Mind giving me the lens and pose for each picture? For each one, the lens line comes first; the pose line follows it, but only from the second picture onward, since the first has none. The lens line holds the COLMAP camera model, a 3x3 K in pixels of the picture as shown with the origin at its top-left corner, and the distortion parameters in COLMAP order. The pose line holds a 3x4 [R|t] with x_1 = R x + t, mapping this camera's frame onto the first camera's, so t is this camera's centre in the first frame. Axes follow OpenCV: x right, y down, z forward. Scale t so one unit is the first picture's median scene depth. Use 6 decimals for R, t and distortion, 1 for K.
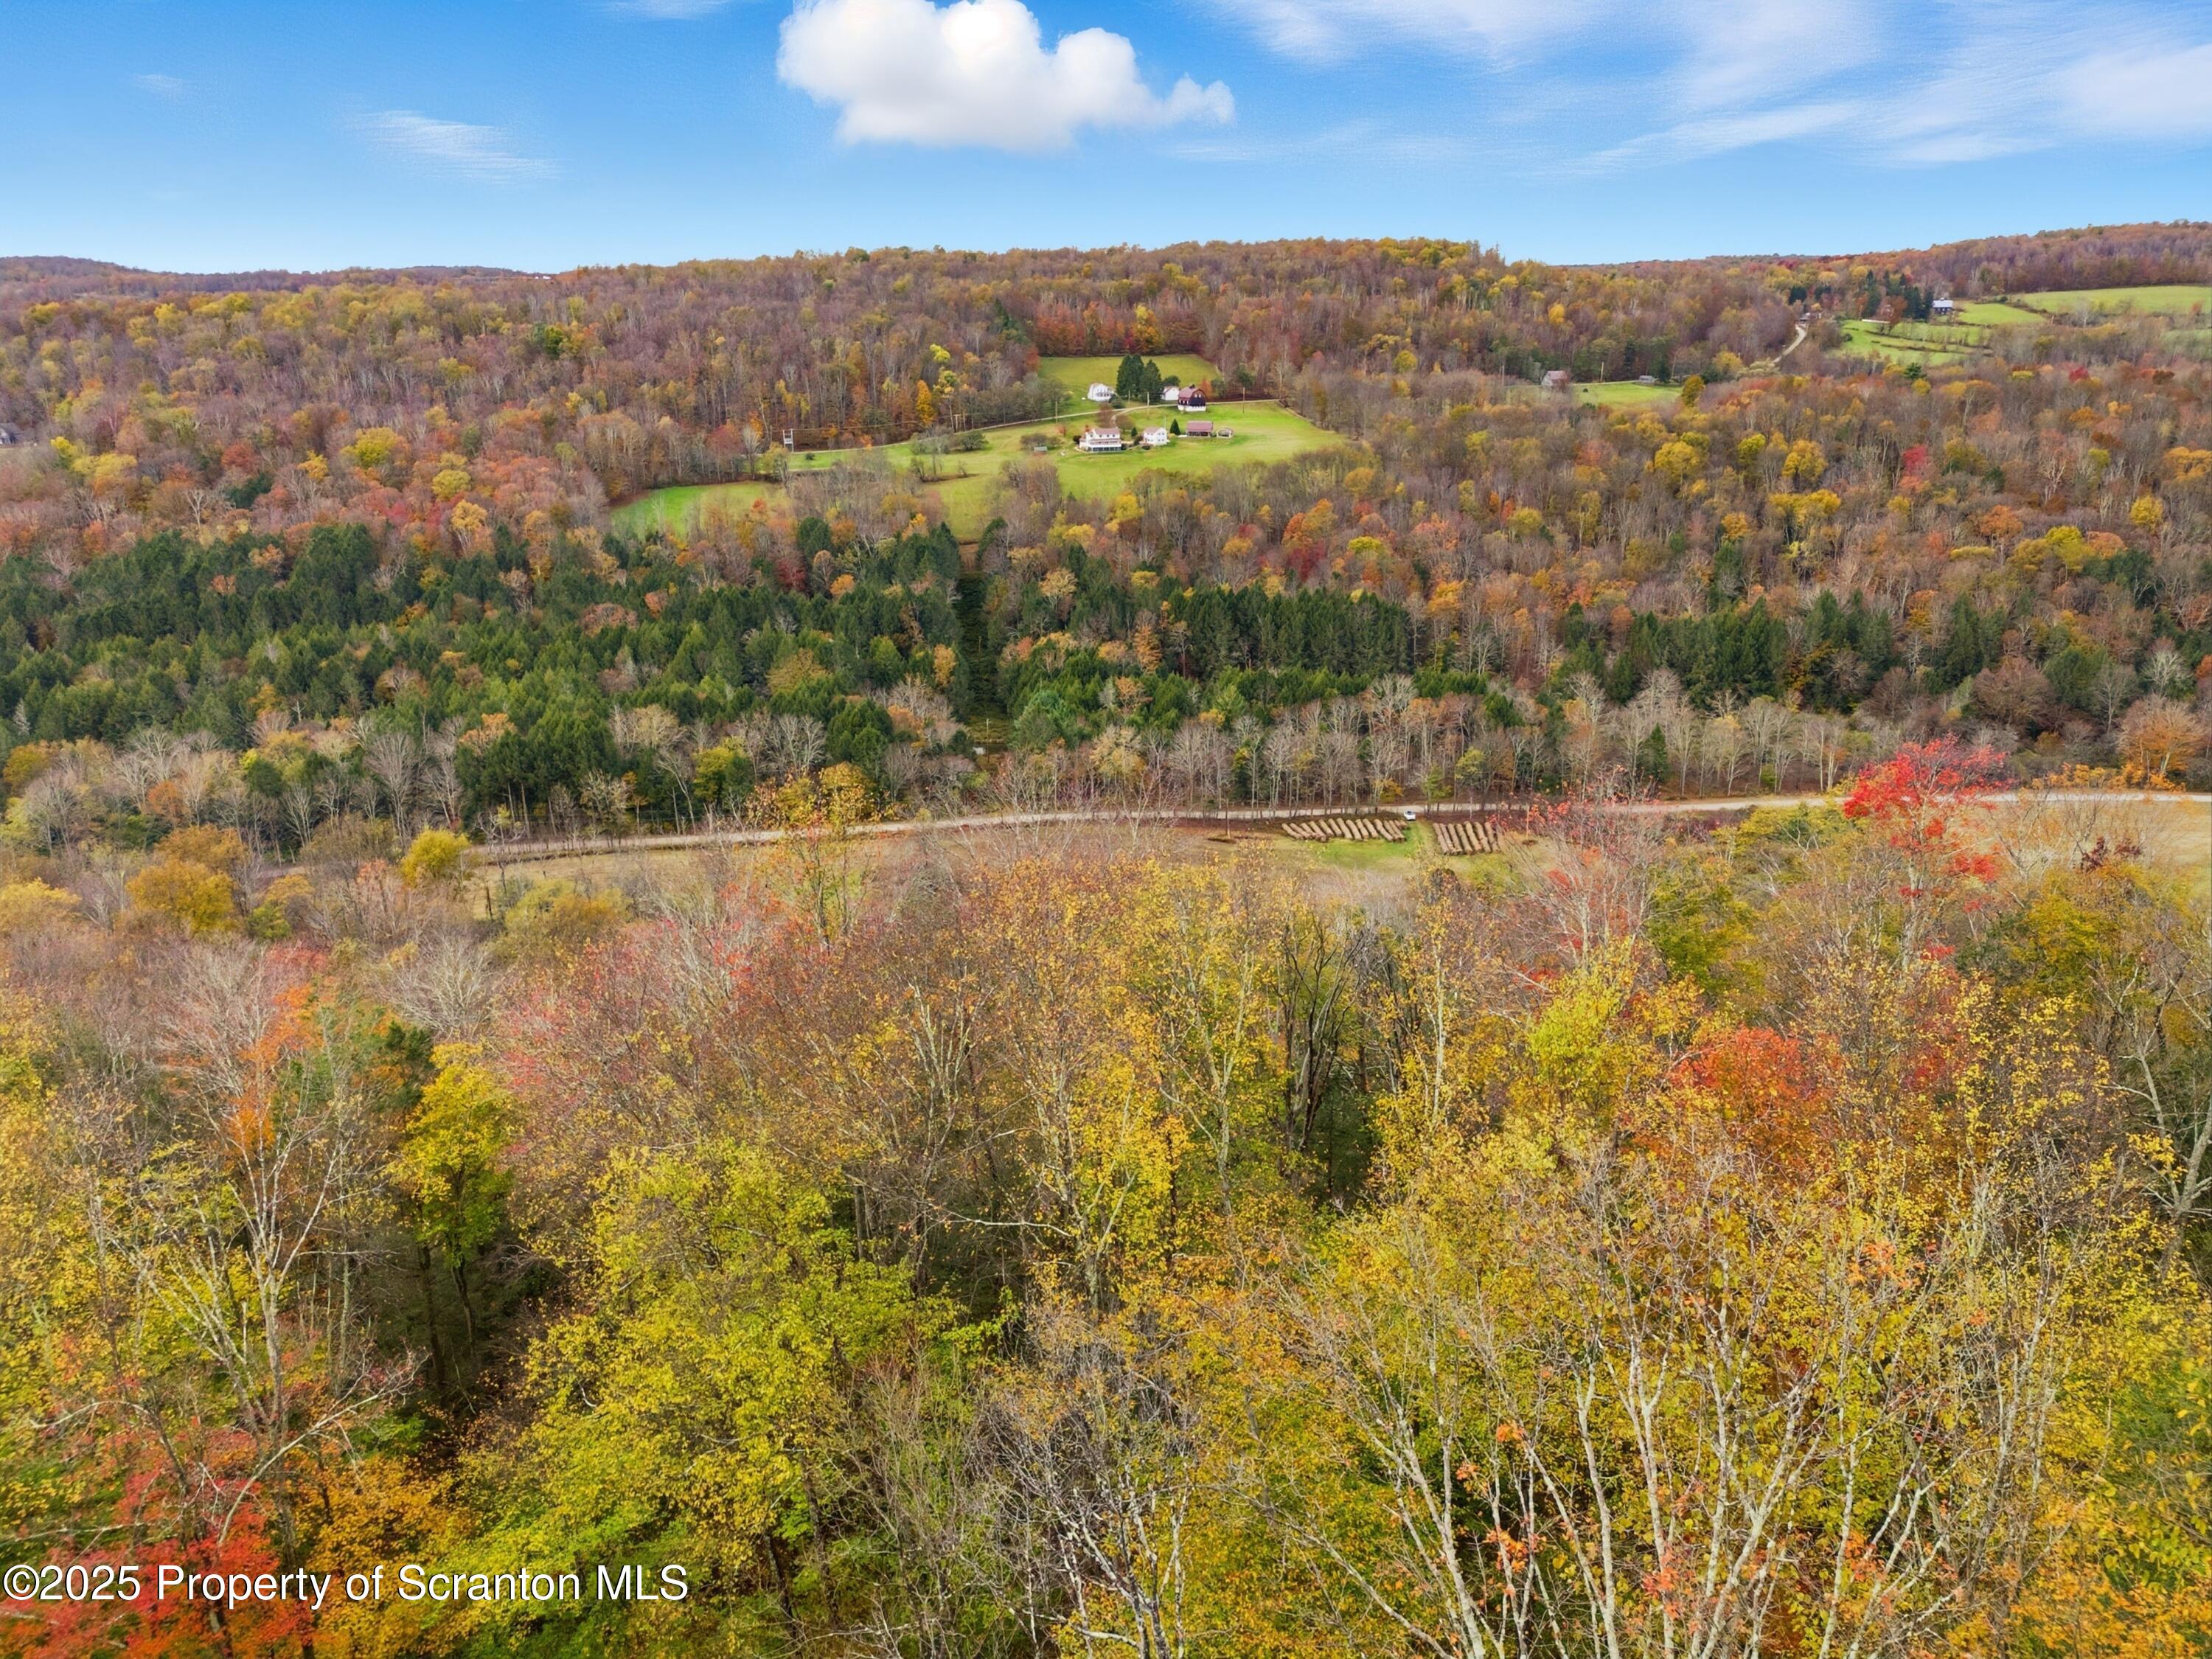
lens RADIAL K [[1630.6, 0, 1108.3], [0, 1630.6, 833.0], [0, 0, 1]] dist [0.086538, -0.091393]
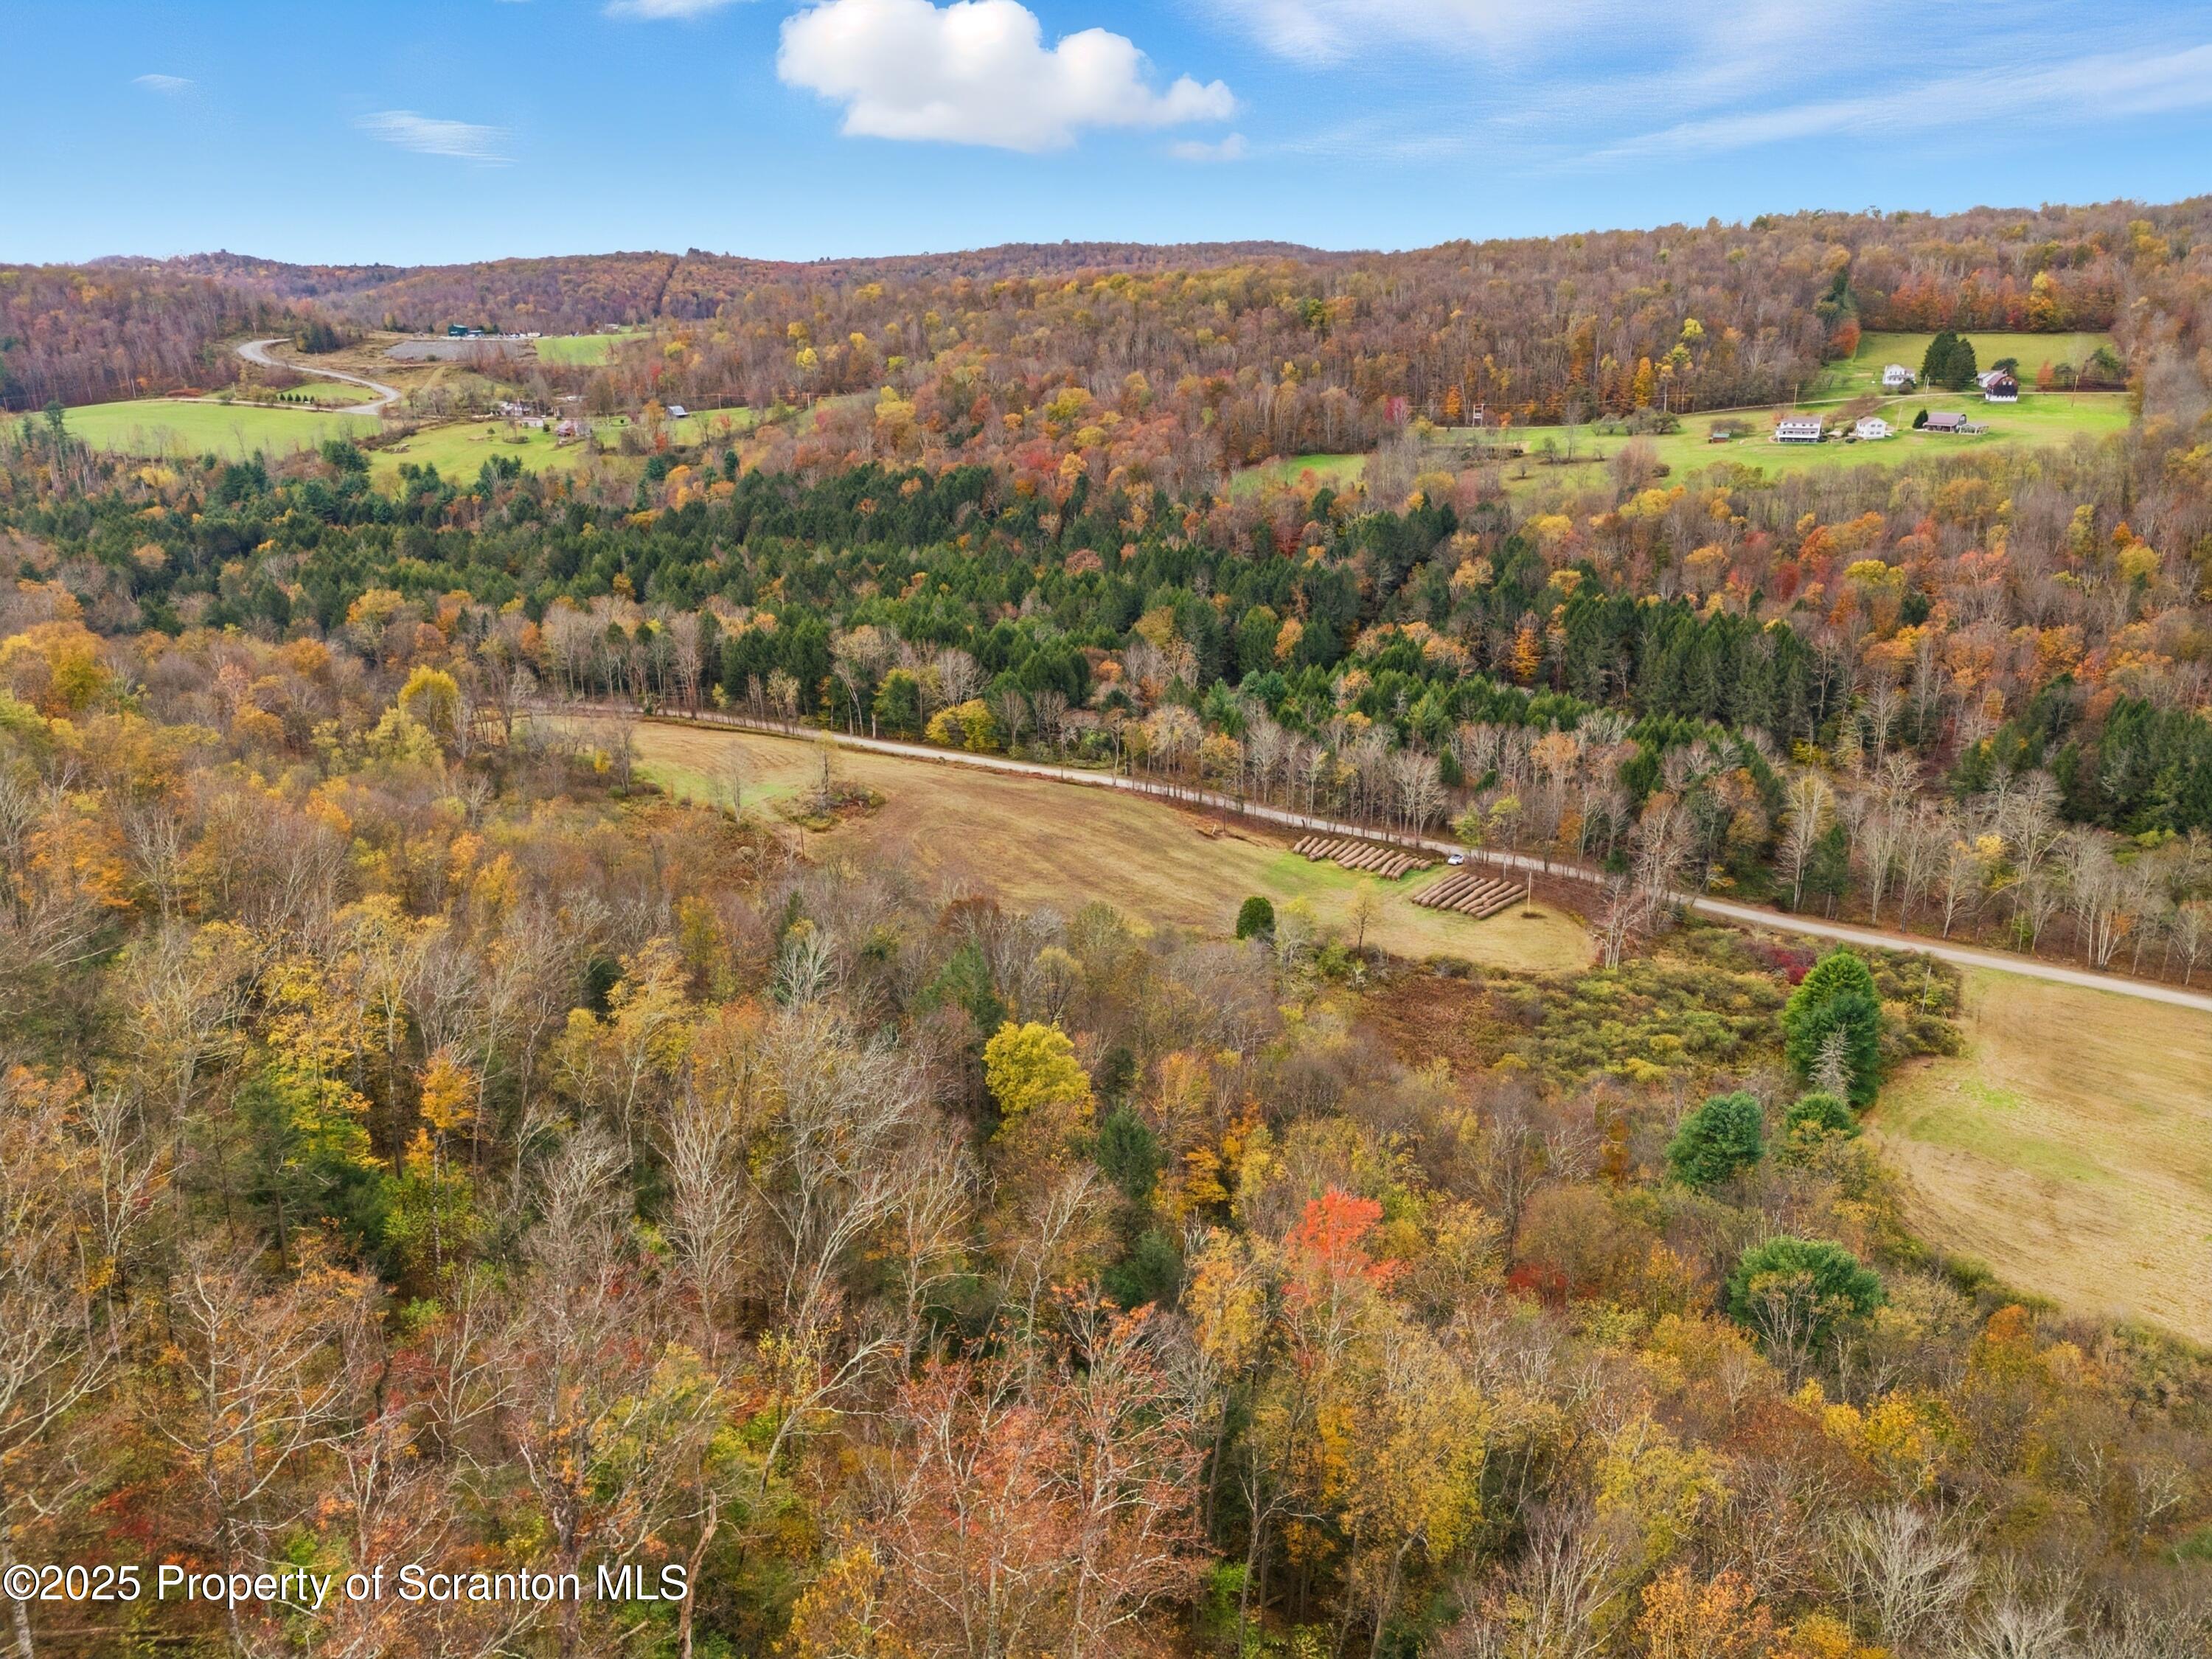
lens RADIAL K [[1630.6, 0, 1108.3], [0, 1630.6, 833.0], [0, 0, 1]] dist [0.086538, -0.091393]
pose [[0.765230, 0.209539, -0.608701, 0.324862], [-0.197183, 0.976389, 0.088223, -0.036529], [0.612815, 0.052514, 0.788480, 0.089498]]
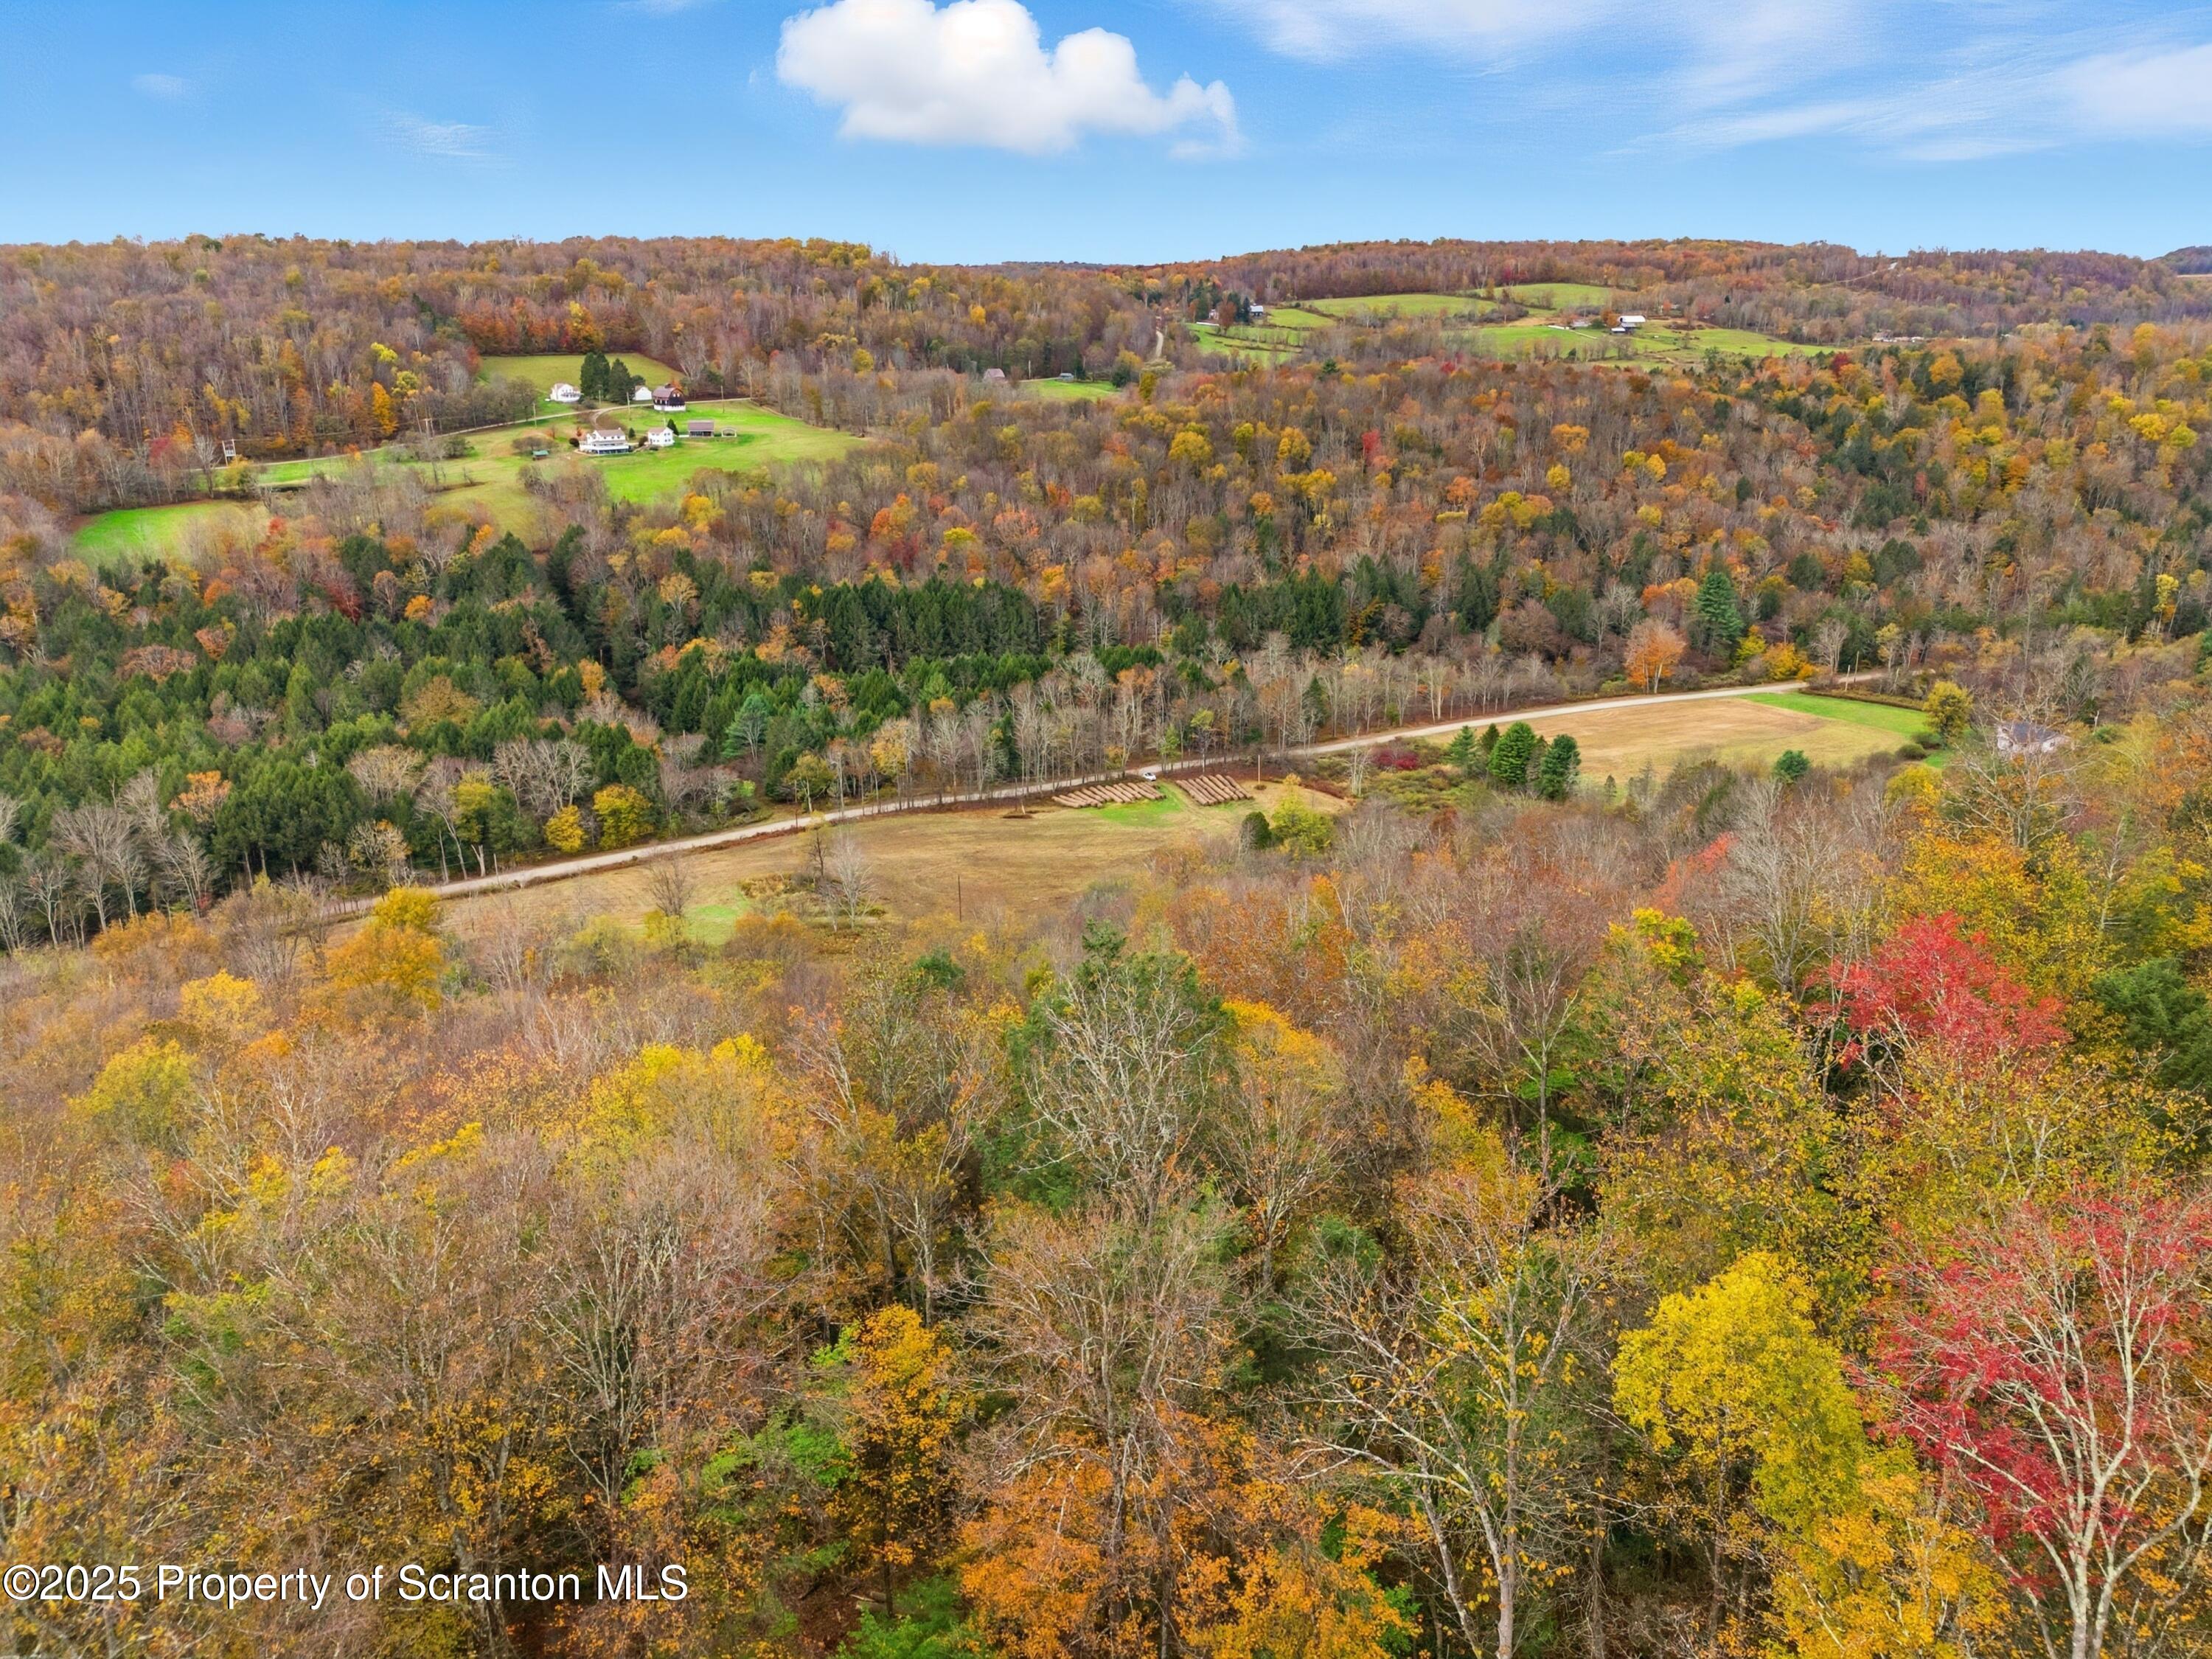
lens RADIAL K [[1630.6, 0, 1108.3], [0, 1630.6, 833.0], [0, 0, 1]] dist [0.086538, -0.091393]
pose [[0.915443, -0.122663, 0.383300, -0.143403], [0.122626, 0.992147, 0.024636, -0.001866], [-0.383312, 0.024450, 0.923295, 0.006471]]
